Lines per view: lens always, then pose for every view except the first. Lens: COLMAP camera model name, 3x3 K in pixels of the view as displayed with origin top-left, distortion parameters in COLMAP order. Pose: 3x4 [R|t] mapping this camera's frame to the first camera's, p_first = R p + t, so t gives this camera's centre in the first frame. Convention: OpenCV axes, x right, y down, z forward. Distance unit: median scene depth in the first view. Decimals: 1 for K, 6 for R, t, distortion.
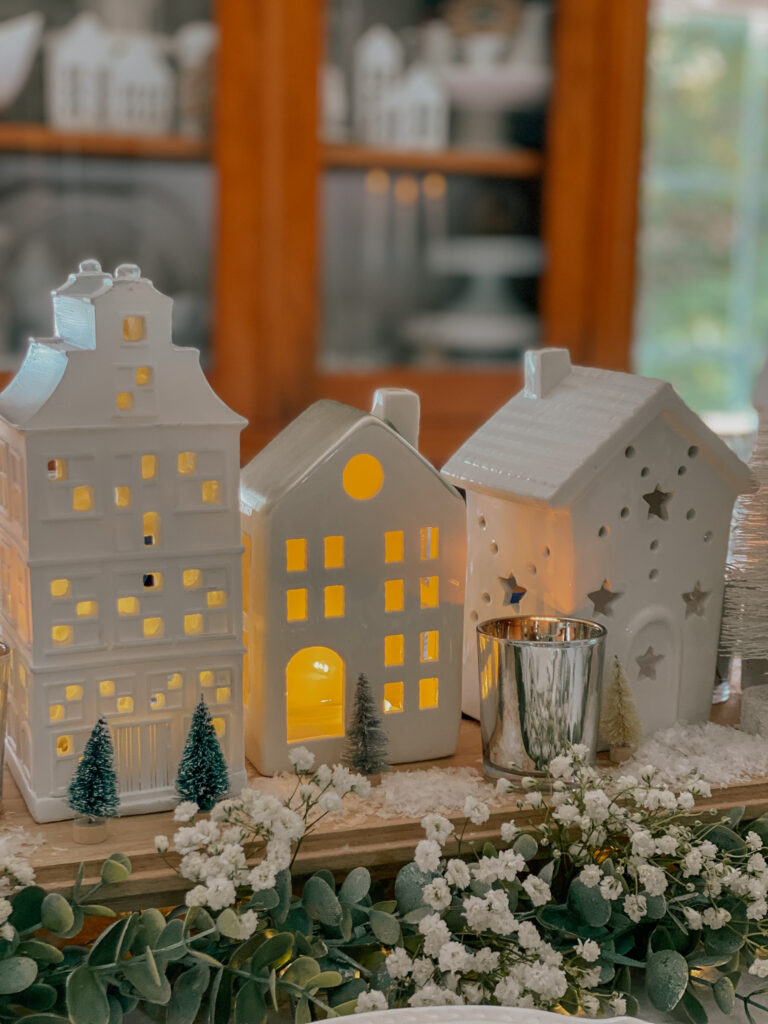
lens RADIAL K [[1550.2, 0, 384.0], [0, 1550.2, 512.0], [0, 0, 1]] dist [0.032323, 0.057875]
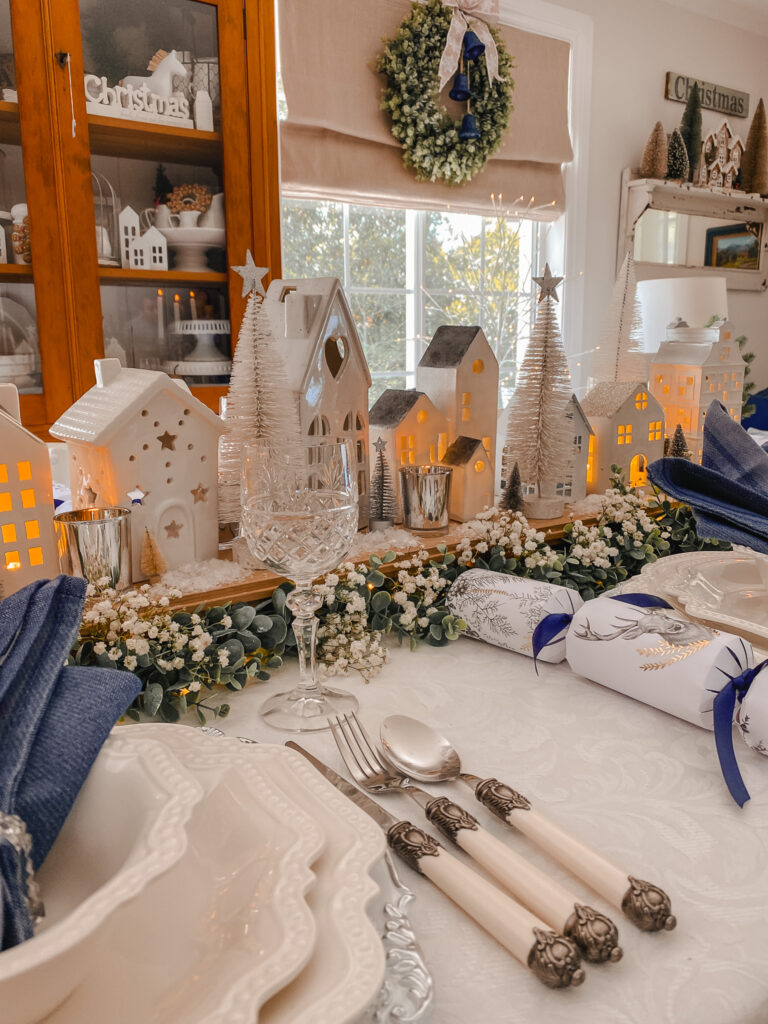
lens RADIAL K [[776.0, 0, 383.8], [0, 776.0, 505.7], [0, 0, 1]] dist [-0.003873, -0.001650]
pose [[0.975047, -0.074569, 0.209098, 0.236712], [0.063568, 0.996240, 0.058858, 0.033348], [-0.212701, -0.044097, 0.976122, 0.058163]]
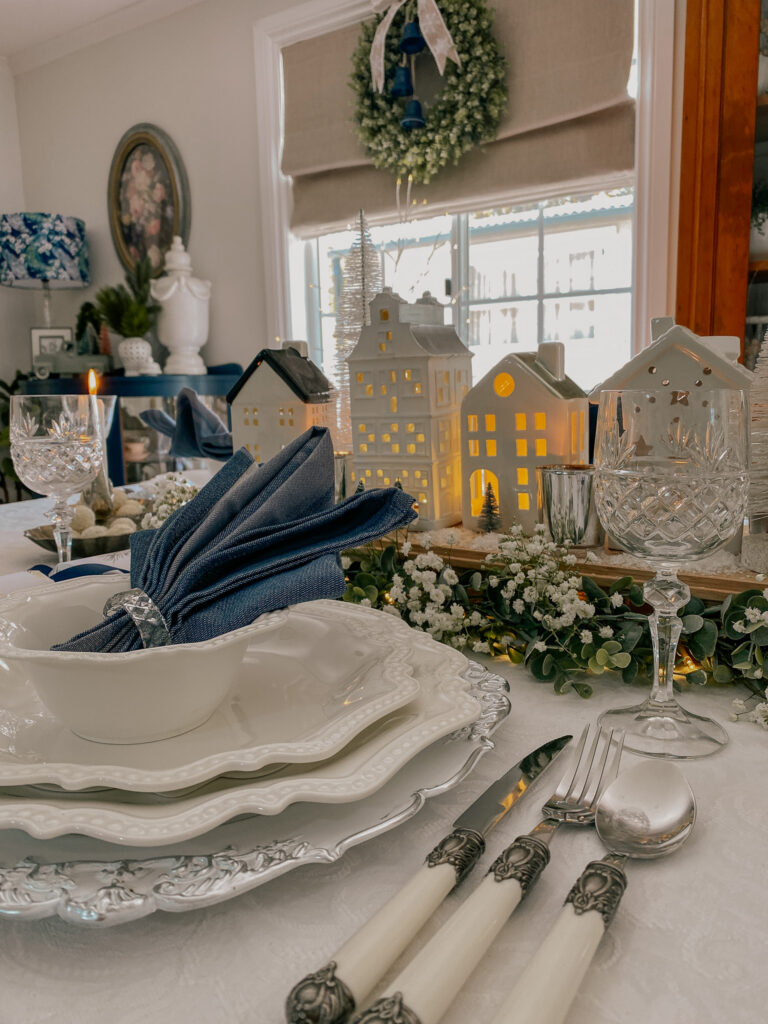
lens RADIAL K [[776.0, 0, 383.8], [0, 776.0, 505.7], [0, 0, 1]] dist [-0.003873, -0.001650]
pose [[0.570591, 0.096253, -0.815574, 0.717720], [-0.091315, 0.994385, 0.053471, 0.090749], [0.816142, 0.043964, 0.576176, 0.301930]]
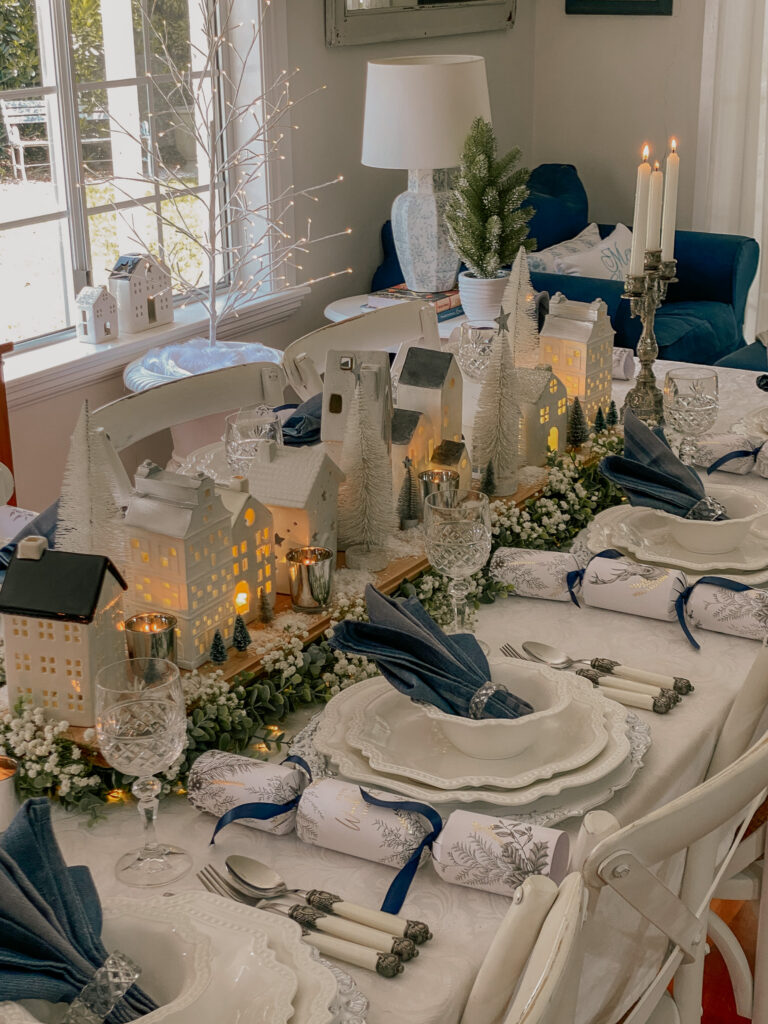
lens RADIAL K [[1596.5, 0, 384.0], [0, 1596.5, 512.0], [0, 0, 1]] dist [0.051420, 0.061173]
pose [[0.799697, -0.231596, 0.553939, -1.330500], [0.123844, 0.966397, 0.225253, -0.613245], [-0.587492, -0.111532, 0.801507, -1.321763]]
